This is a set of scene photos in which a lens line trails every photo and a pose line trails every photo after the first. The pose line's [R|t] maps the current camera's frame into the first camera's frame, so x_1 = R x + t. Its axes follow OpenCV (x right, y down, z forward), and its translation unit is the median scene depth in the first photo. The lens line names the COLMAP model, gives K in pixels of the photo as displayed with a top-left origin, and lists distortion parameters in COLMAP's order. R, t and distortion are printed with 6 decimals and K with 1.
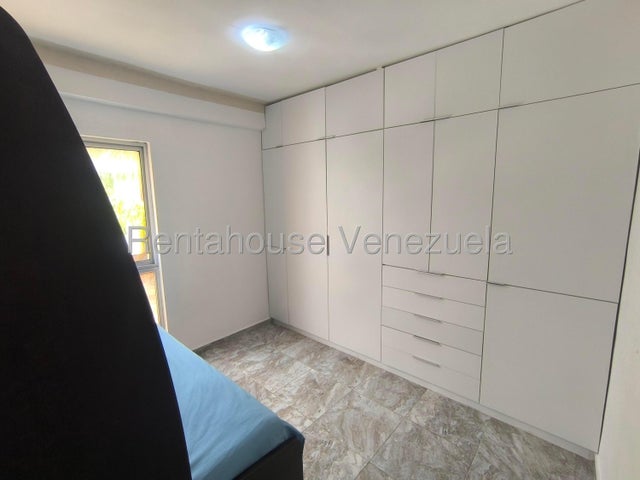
lens RADIAL K [[292.0, 0, 318.6], [0, 292.0, 240.9], [0, 0, 1]] dist [-0.023013, 0.006662]
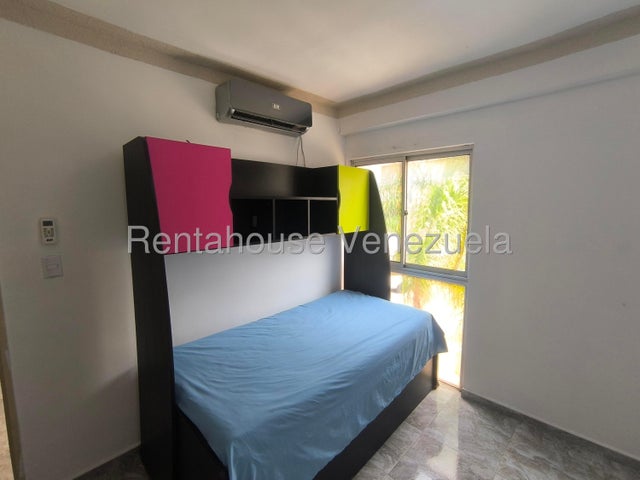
lens RADIAL K [[292.0, 0, 321.0], [0, 292.0, 236.7], [0, 0, 1]] dist [-0.023013, 0.006662]
pose [[-0.043467, 0.118877, -0.991957, 0.314801], [-0.146942, 0.981337, 0.124043, -0.087455], [0.988190, 0.151152, -0.025187, 0.537199]]
